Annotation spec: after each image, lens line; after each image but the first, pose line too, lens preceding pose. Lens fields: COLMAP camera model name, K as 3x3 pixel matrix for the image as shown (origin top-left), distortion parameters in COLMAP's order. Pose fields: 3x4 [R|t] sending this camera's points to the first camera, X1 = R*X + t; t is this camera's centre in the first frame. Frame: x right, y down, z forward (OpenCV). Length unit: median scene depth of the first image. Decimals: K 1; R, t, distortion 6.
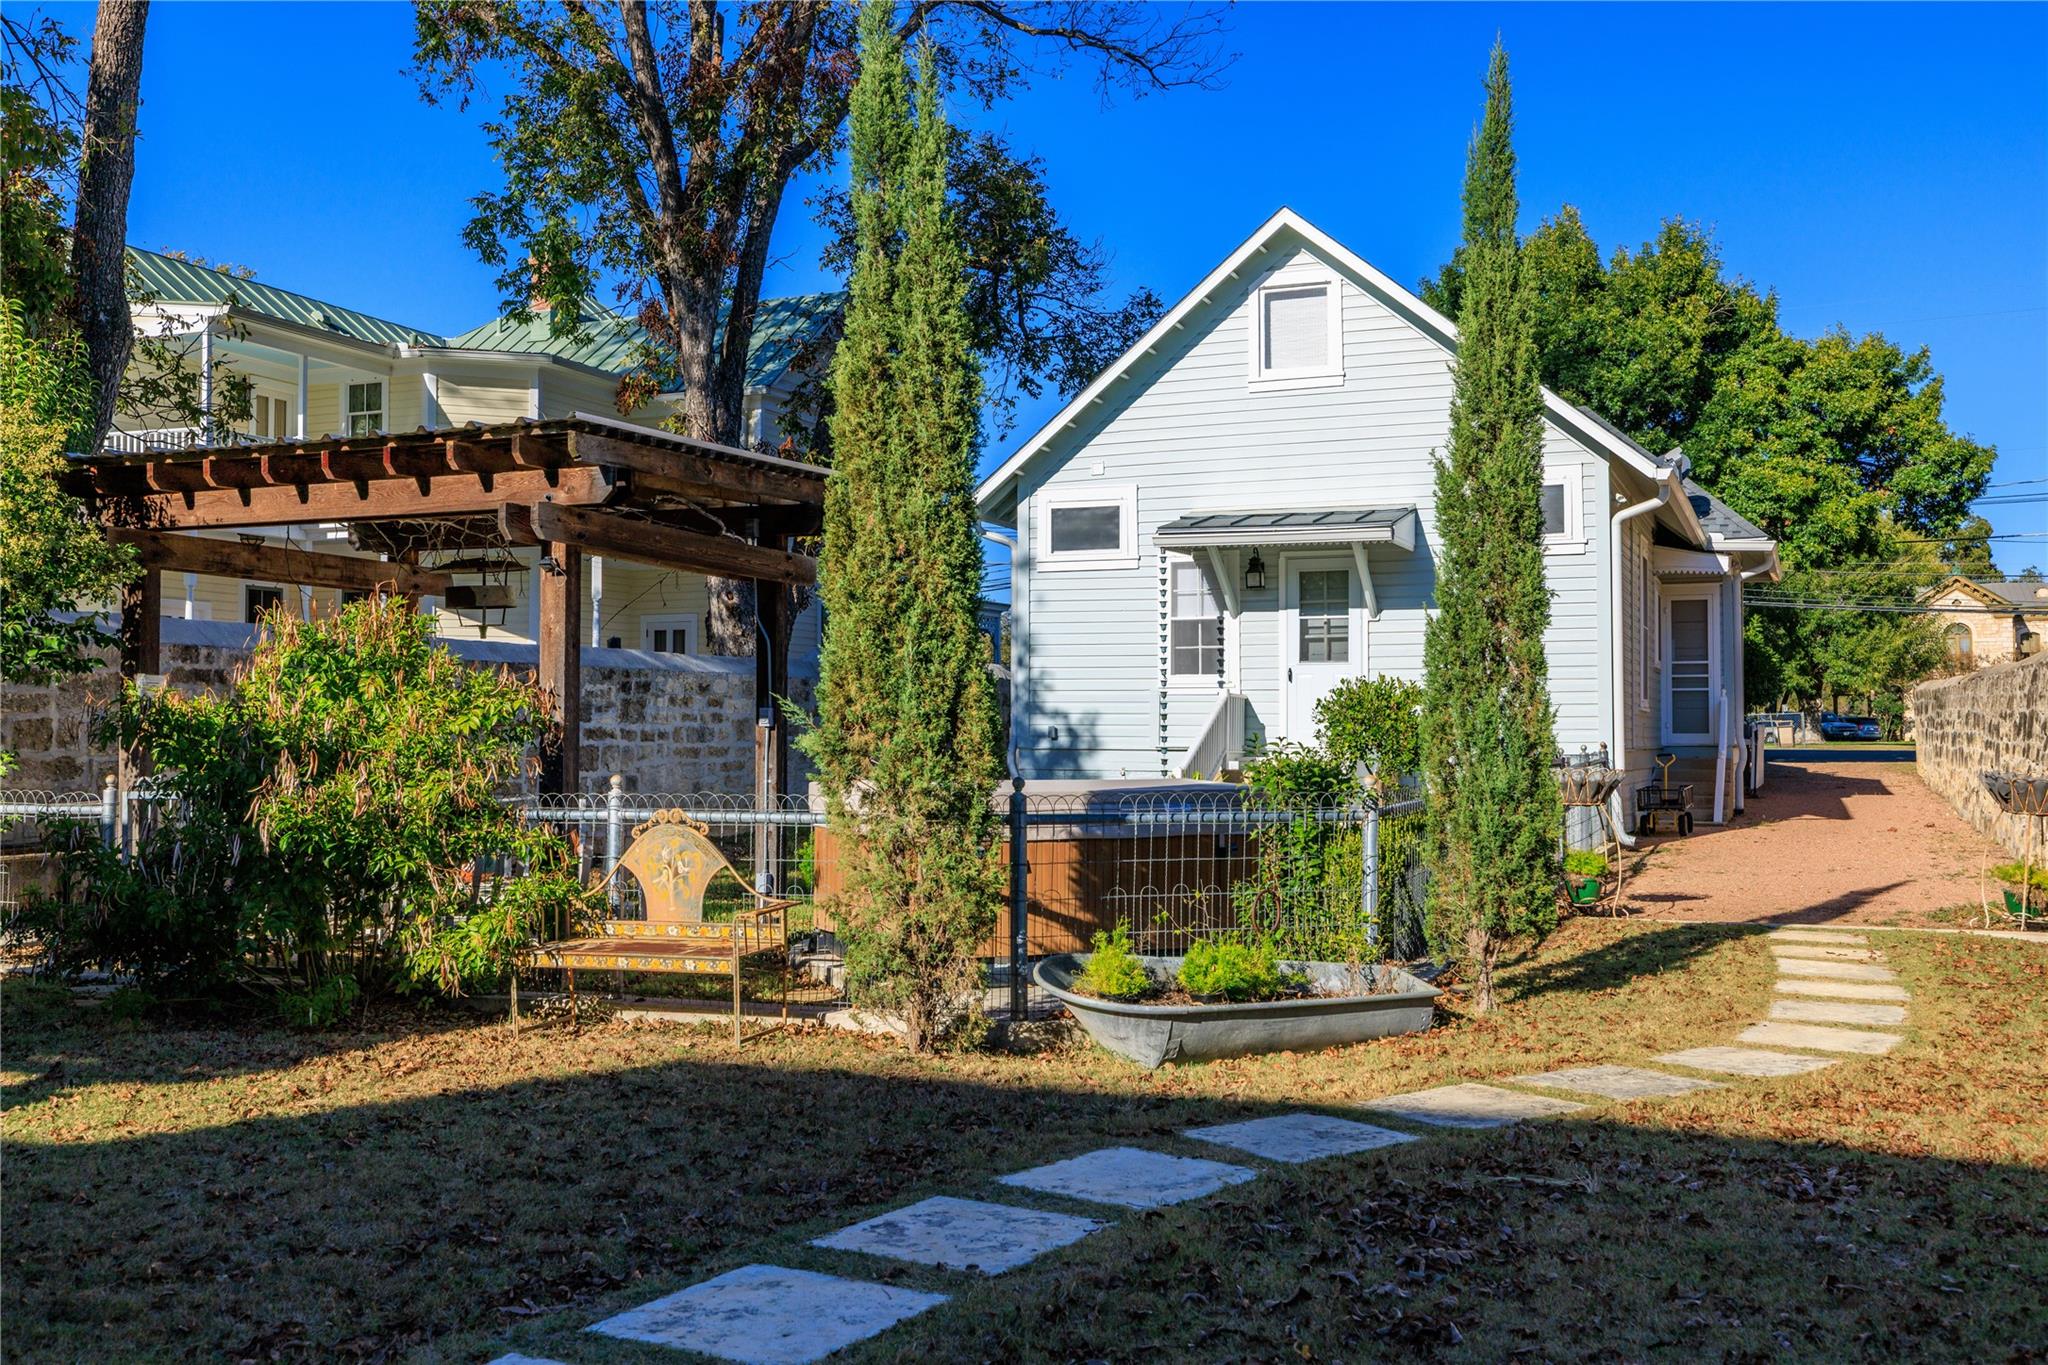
lens RADIAL K [[1987.8, 0, 1021.1], [0, 1987.8, 685.3], [0, 0, 1]] dist [0.072354, 0.000000]
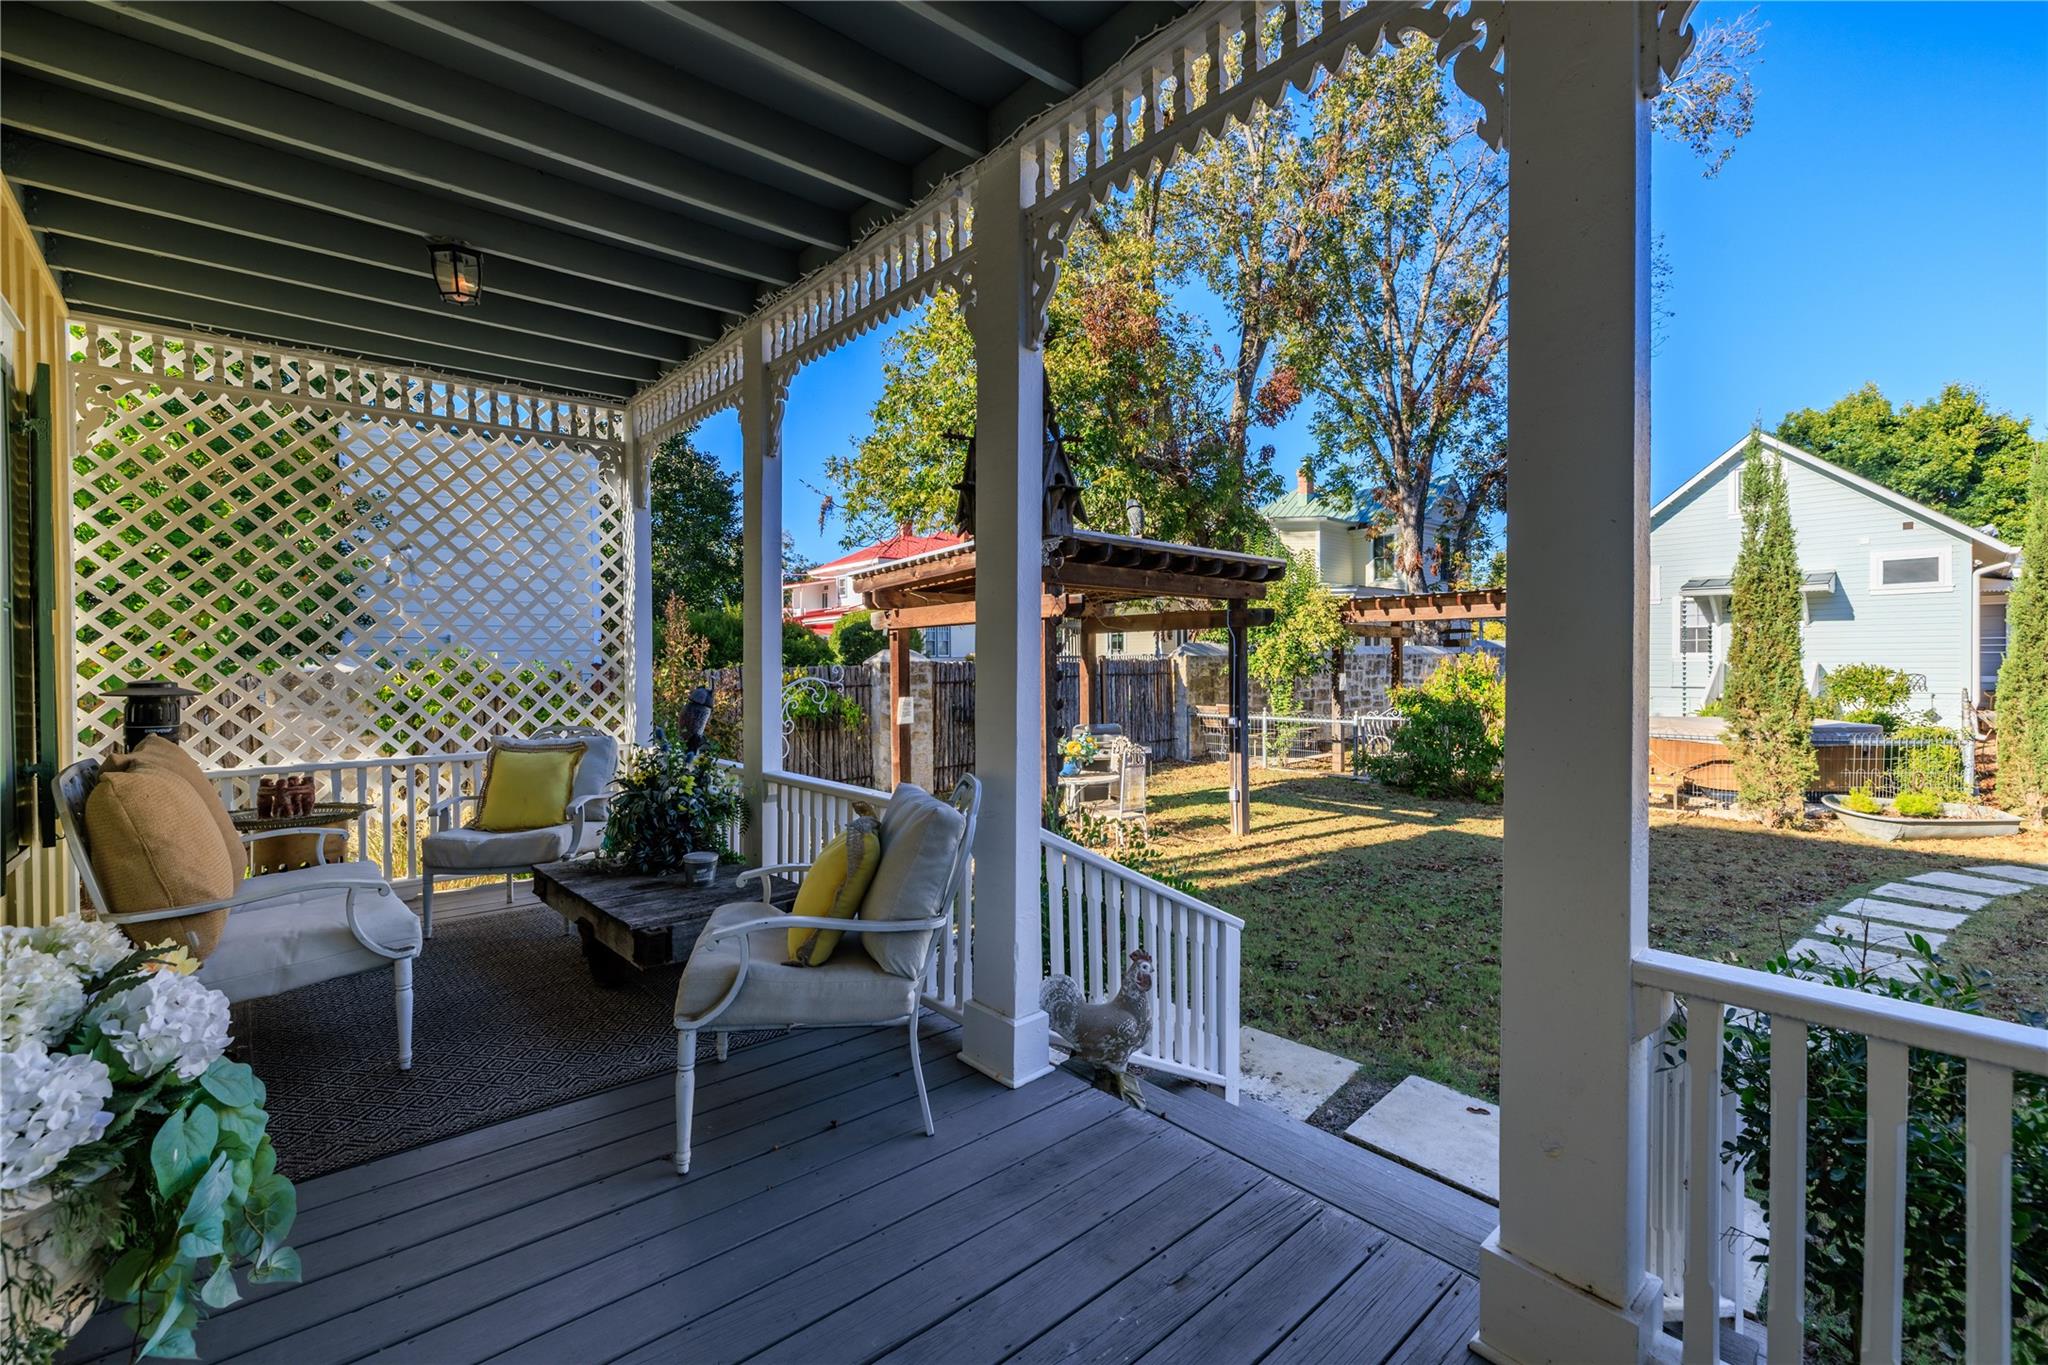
lens RADIAL K [[876.2, 0, 1027.9], [0, 876.2, 675.9], [0, 0, 1]] dist [0.013536, 0.000378]
pose [[0.899247, 0.004800, -0.437414, -0.105488], [0.013152, 0.999191, 0.038004, -0.019872], [0.437243, -0.039928, 0.898457, -0.126965]]
